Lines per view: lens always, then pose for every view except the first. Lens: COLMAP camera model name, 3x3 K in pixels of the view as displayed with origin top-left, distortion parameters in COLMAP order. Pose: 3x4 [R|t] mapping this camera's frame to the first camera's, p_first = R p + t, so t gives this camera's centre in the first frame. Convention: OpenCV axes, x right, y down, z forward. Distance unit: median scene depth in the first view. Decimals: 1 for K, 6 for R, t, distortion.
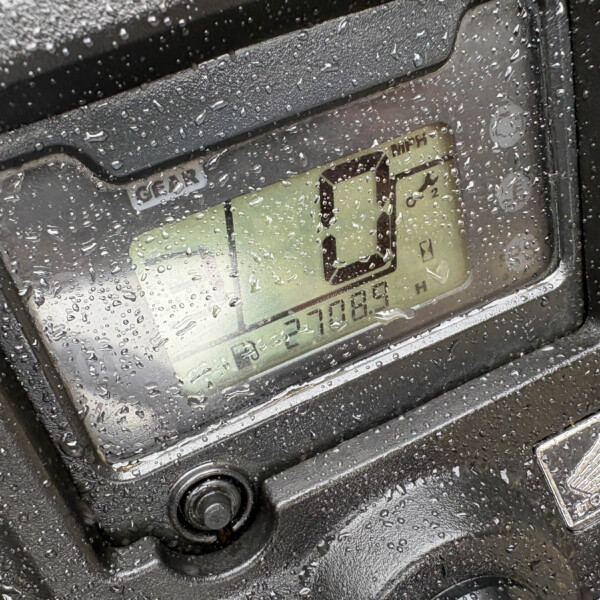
lens RADIAL K [[619.8, 0, 251.0], [0, 619.8, 299.8], [0, 0, 1]] dist [-0.000149, 0.005264]
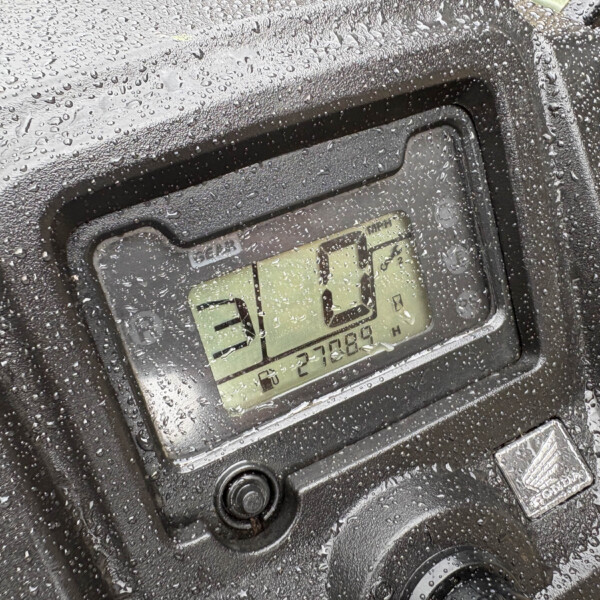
lens RADIAL K [[619.8, 0, 251.0], [0, 619.8, 299.8], [0, 0, 1]] dist [-0.000149, 0.005264]
pose [[0.999206, -0.023037, 0.032511, -0.089594], [0.029492, 0.976236, -0.214696, 0.211718], [-0.026792, 0.215484, 0.976140, -0.343701]]
